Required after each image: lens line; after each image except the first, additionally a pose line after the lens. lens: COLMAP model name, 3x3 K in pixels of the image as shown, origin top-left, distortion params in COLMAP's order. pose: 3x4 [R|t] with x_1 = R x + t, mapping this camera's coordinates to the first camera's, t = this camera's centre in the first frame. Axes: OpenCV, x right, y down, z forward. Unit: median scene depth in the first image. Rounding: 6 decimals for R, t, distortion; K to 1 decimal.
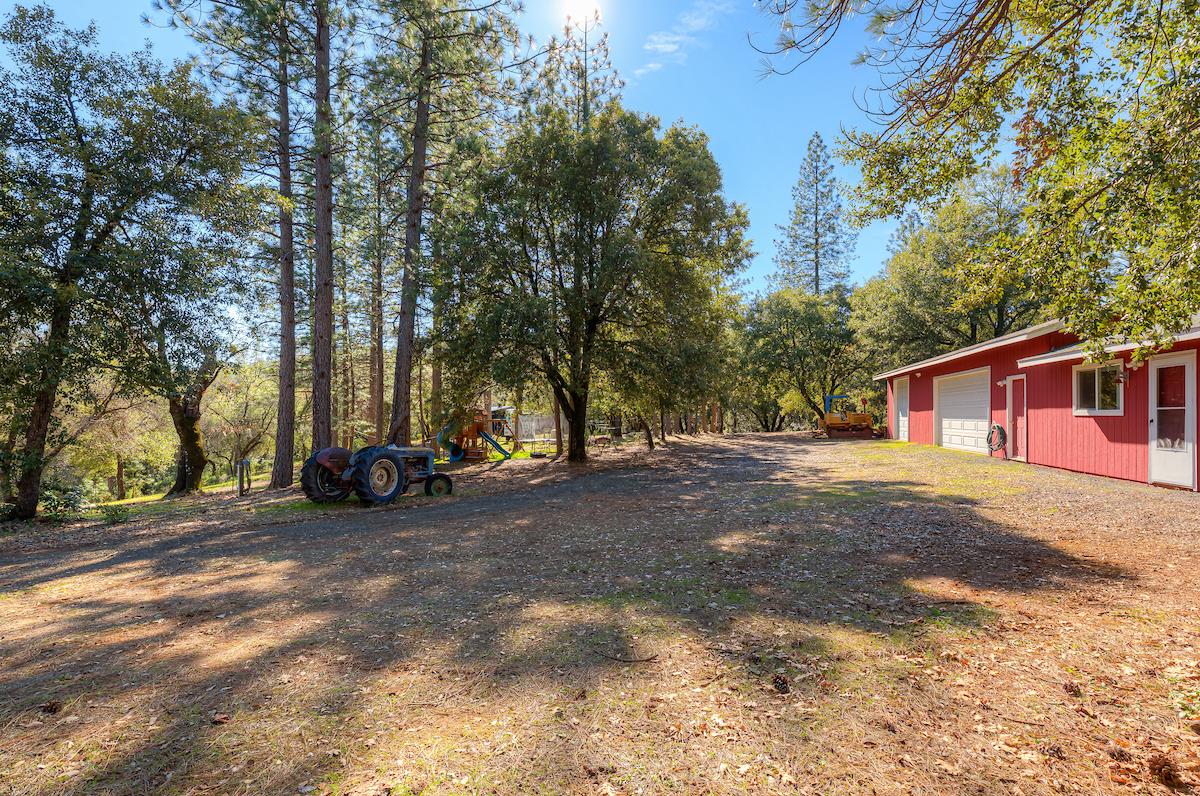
lens RADIAL K [[556.6, 0, 602.5], [0, 556.6, 408.6], [0, 0, 1]] dist [-0.001776, -0.000832]
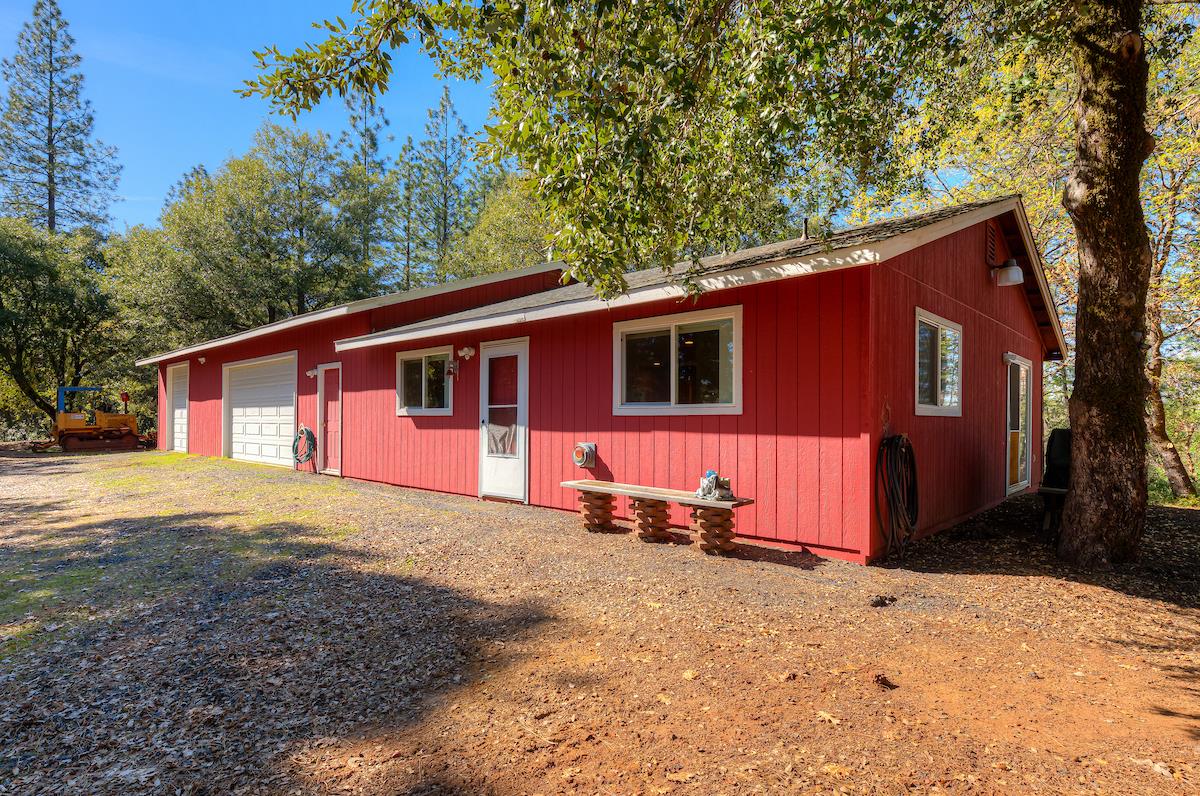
lens RADIAL K [[612.0, 0, 580.4], [0, 612.0, 420.0], [0, 0, 1]] dist [0.013820, 0.001542]
pose [[0.489052, -0.000680, 0.872254, 0.118964], [-0.012590, 0.999890, 0.007838, 0.004855], [-0.872164, -0.014815, 0.488990, 0.191766]]
